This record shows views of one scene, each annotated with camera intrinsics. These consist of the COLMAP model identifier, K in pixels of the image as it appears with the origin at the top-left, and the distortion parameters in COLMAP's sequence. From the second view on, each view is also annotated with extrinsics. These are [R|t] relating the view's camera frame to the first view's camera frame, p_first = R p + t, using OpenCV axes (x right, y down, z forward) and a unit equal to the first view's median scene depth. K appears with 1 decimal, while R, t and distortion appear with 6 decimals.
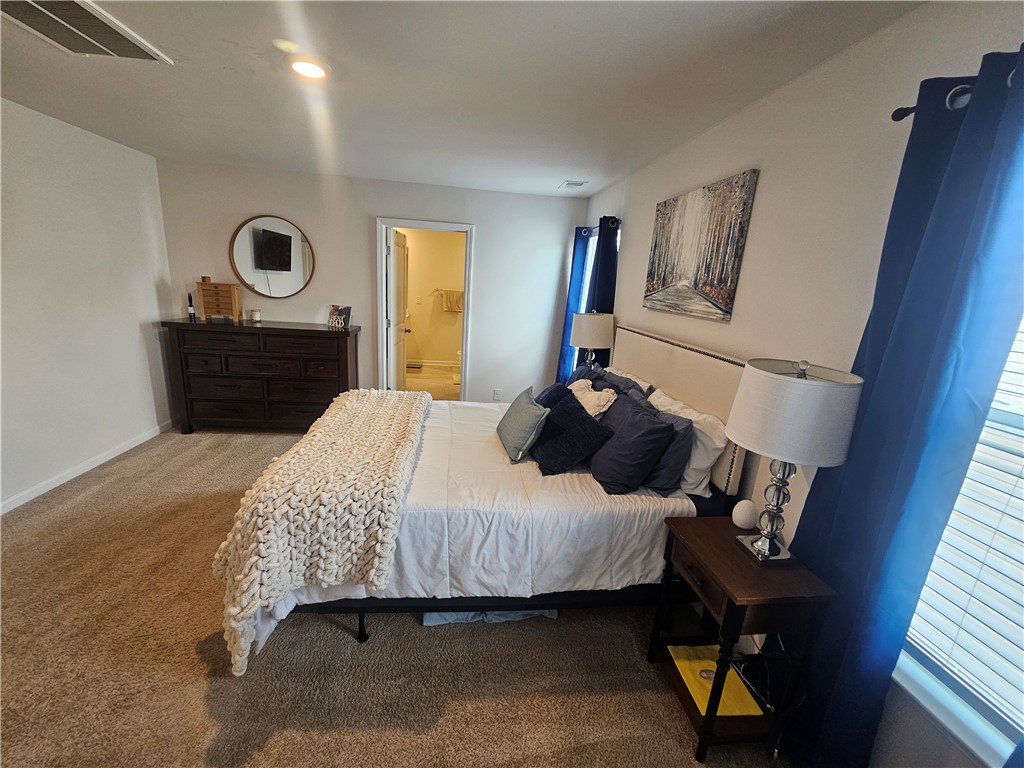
lens RADIAL K [[419.9, 0, 510.5], [0, 419.9, 385.7], [0, 0, 1]] dist [0.002077, -0.000592]
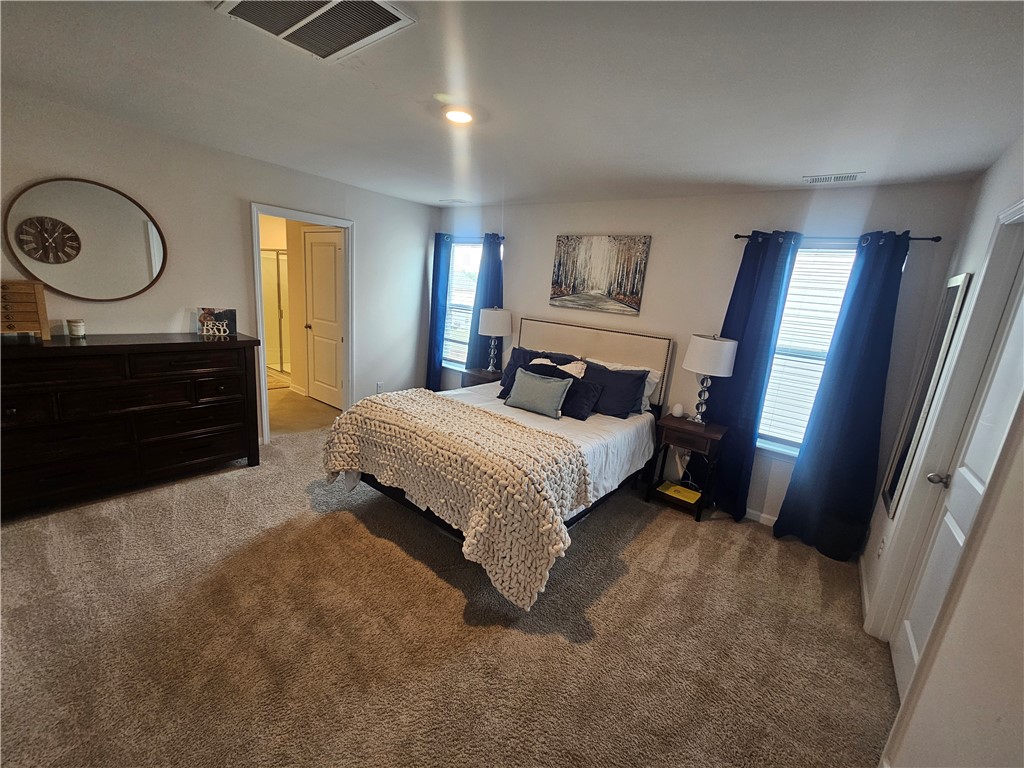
lens RADIAL K [[419.9, 0, 509.7], [0, 419.9, 385.1], [0, 0, 1]] dist [0.002077, -0.000592]
pose [[0.705941, -0.162638, 0.689344, -1.009893], [0.131030, 0.986468, 0.098554, -0.090514], [-0.696044, 0.020751, 0.717699, 0.067462]]
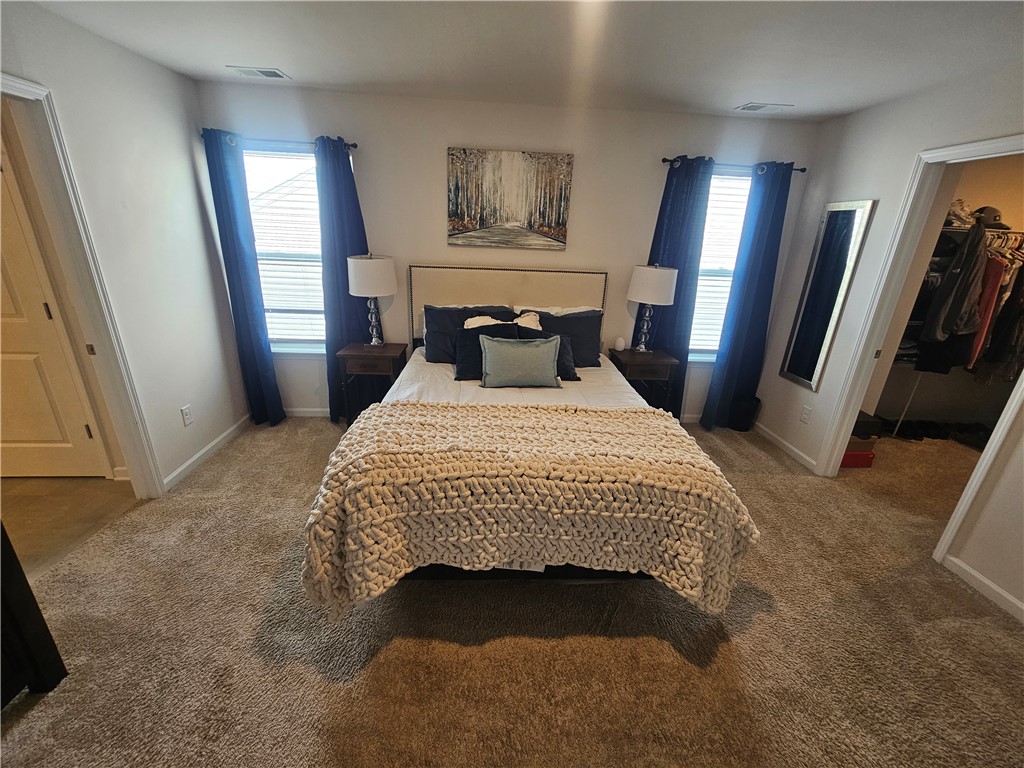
lens RADIAL K [[419.9, 0, 509.4], [0, 419.9, 385.0], [0, 0, 1]] dist [0.002077, -0.000592]
pose [[0.069566, -0.402132, 0.912935, -1.030628], [0.208434, 0.900813, 0.380909, -0.294435], [-0.975559, 0.163788, 0.146484, 0.894873]]
